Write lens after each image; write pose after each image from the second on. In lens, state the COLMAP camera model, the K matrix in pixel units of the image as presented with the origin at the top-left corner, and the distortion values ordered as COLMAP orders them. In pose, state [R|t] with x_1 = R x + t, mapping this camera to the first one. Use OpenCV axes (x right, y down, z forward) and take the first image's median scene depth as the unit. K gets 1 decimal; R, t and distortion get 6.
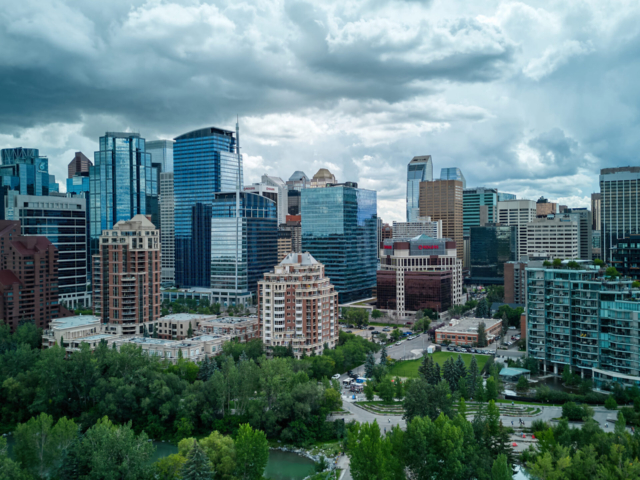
lens RADIAL K [[588.6, 0, 320.0], [0, 588.6, 240.0], [0, 0, 1]] dist [0.139120, -0.242893]
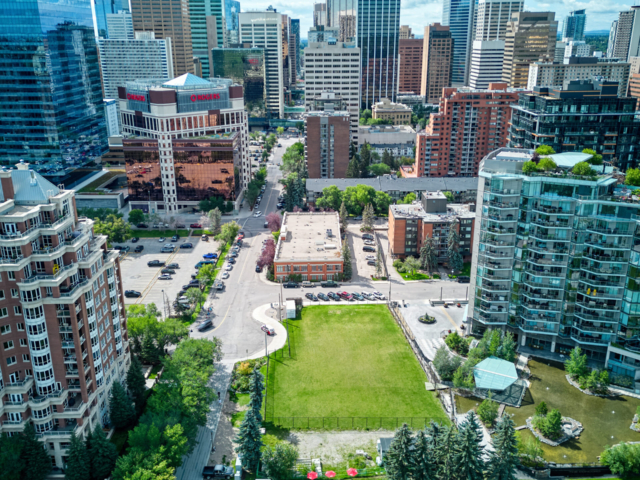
lens RADIAL K [[588.6, 0, 320.0], [0, 588.6, 240.0], [0, 0, 1]] dist [0.139120, -0.242893]
pose [[0.867989, -0.152651, 0.472539, -0.033145], [-0.001083, 0.950995, 0.309203, -0.039994], [-0.496582, -0.268897, 0.825288, 0.382684]]
